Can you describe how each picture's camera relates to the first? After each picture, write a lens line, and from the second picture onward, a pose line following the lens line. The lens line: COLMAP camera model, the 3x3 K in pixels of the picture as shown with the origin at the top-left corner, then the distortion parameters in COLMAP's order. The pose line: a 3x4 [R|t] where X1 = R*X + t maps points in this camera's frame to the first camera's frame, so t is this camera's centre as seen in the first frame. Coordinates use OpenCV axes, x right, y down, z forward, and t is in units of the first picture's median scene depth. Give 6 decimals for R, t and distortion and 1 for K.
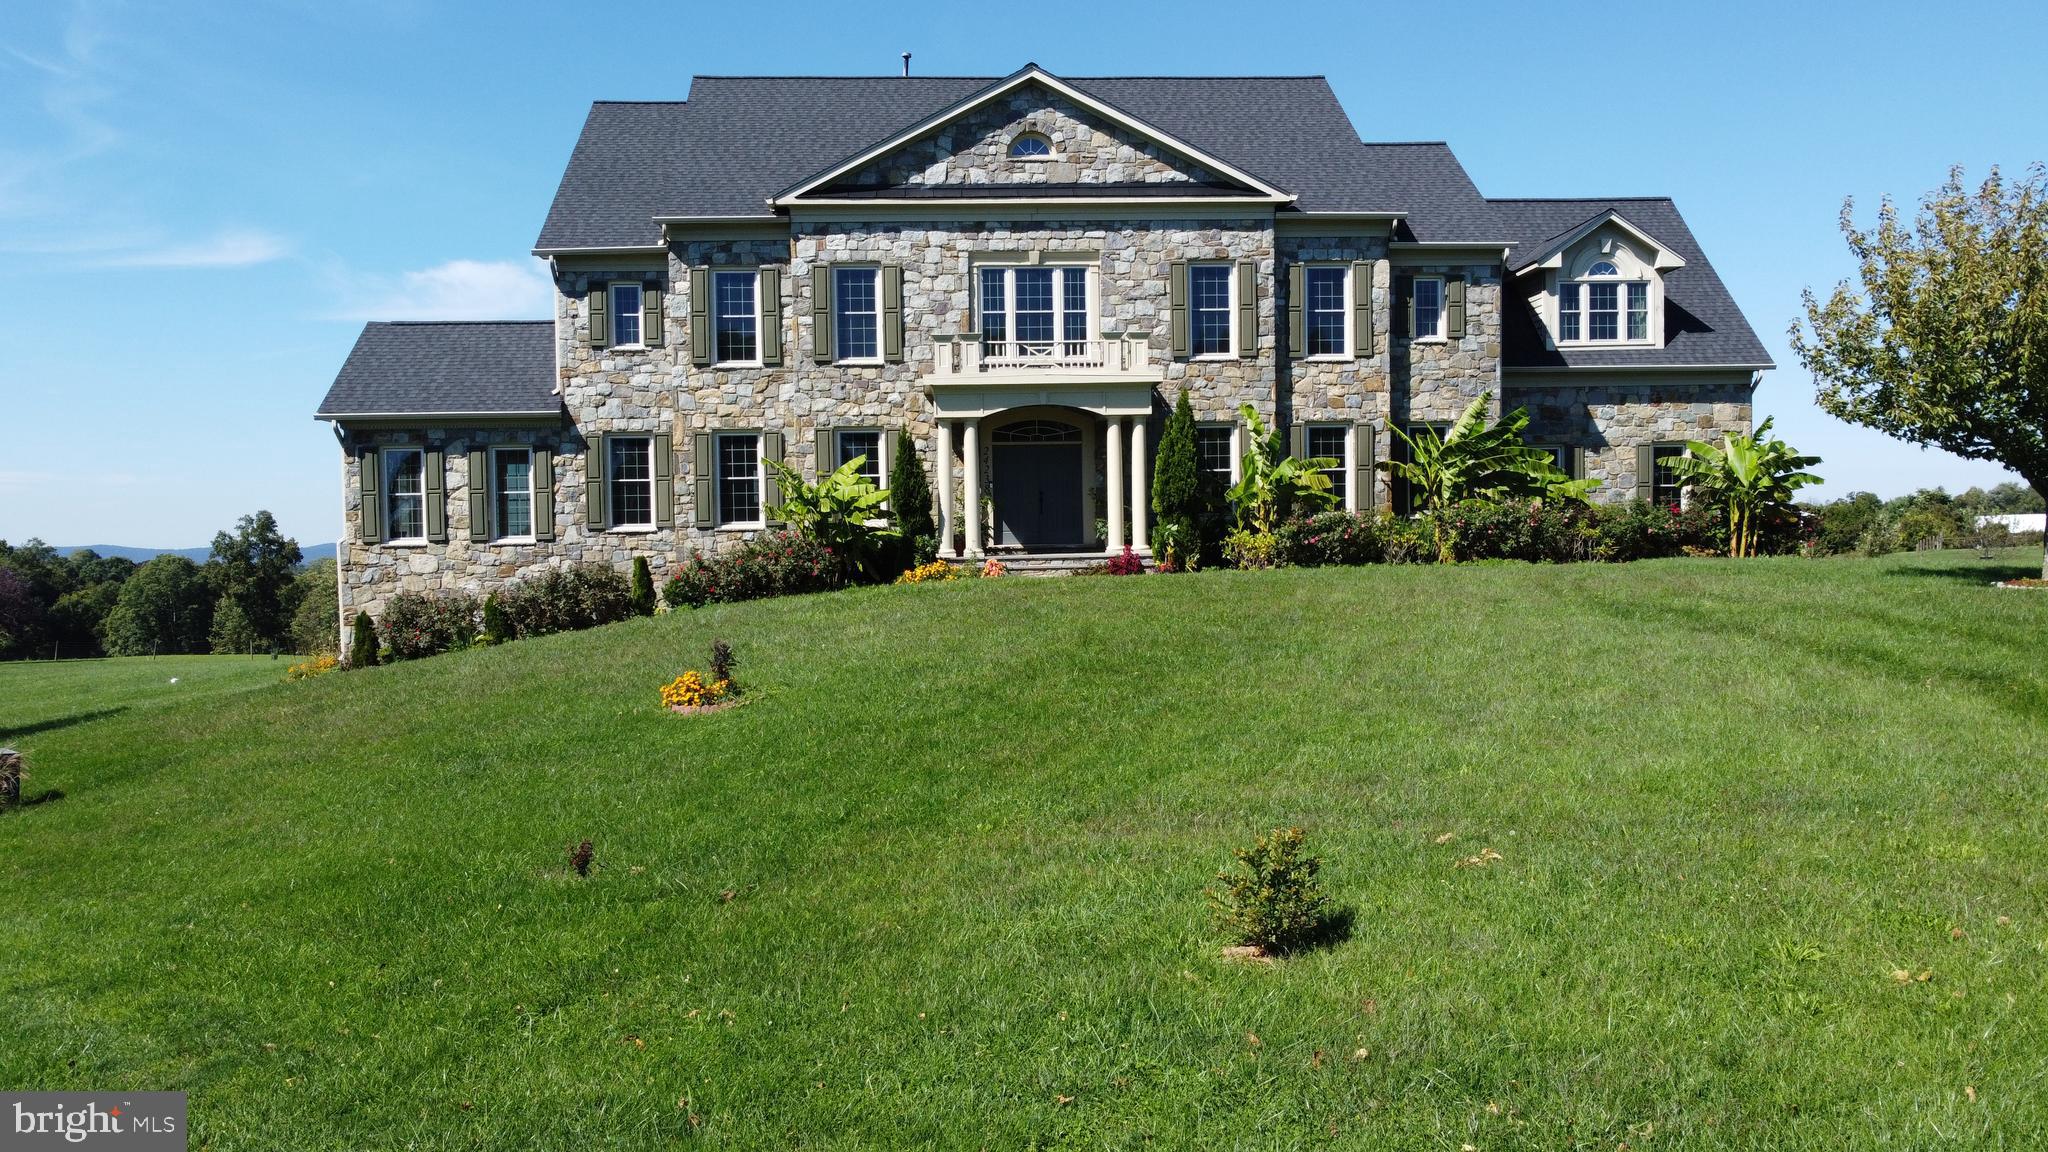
lens RADIAL K [[1558.0, 0, 1024.0], [0, 1558.0, 576.0], [0, 0, 1]] dist [-0.000198, 0.003006]
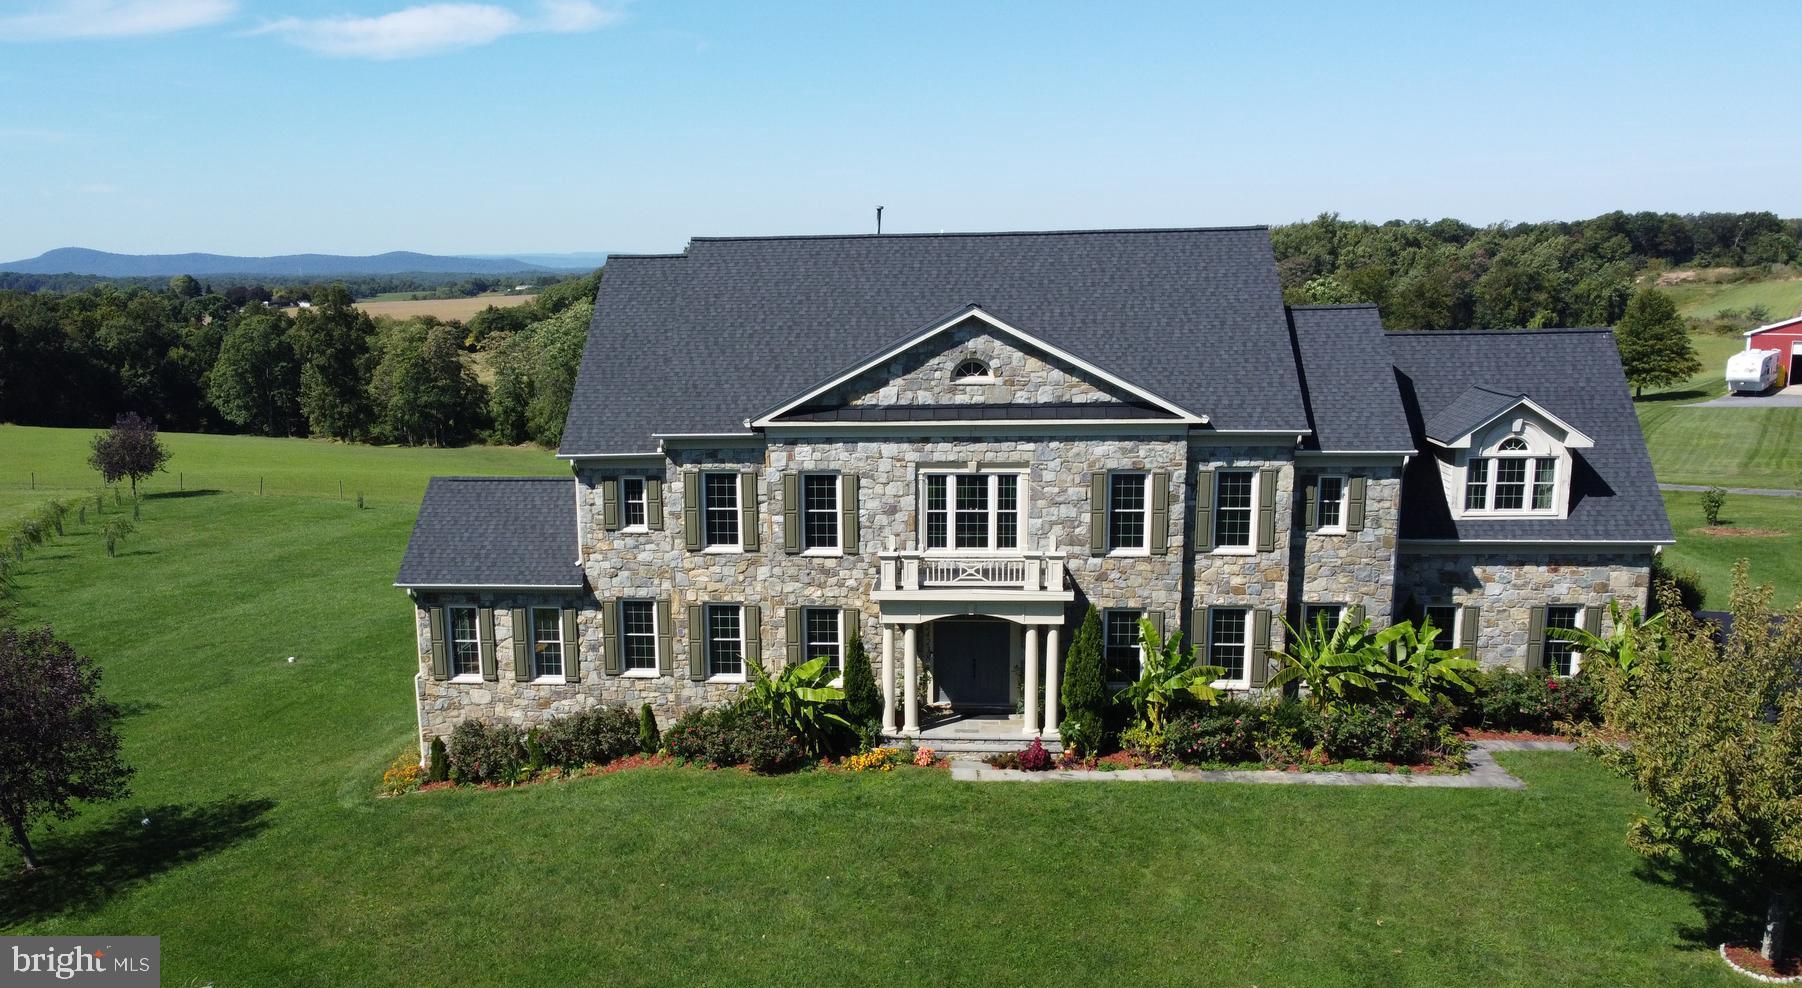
lens RADIAL K [[1623.2, 0, 807.9], [0, 1623.2, 494.7], [0, 0, 1]] dist [-0.000220, -0.007306]
pose [[0.984876, 0.035720, -0.169536, 0.091477], [-0.003637, 0.982564, 0.185891, -0.407812], [0.173220, -0.182463, 0.967834, -0.194091]]
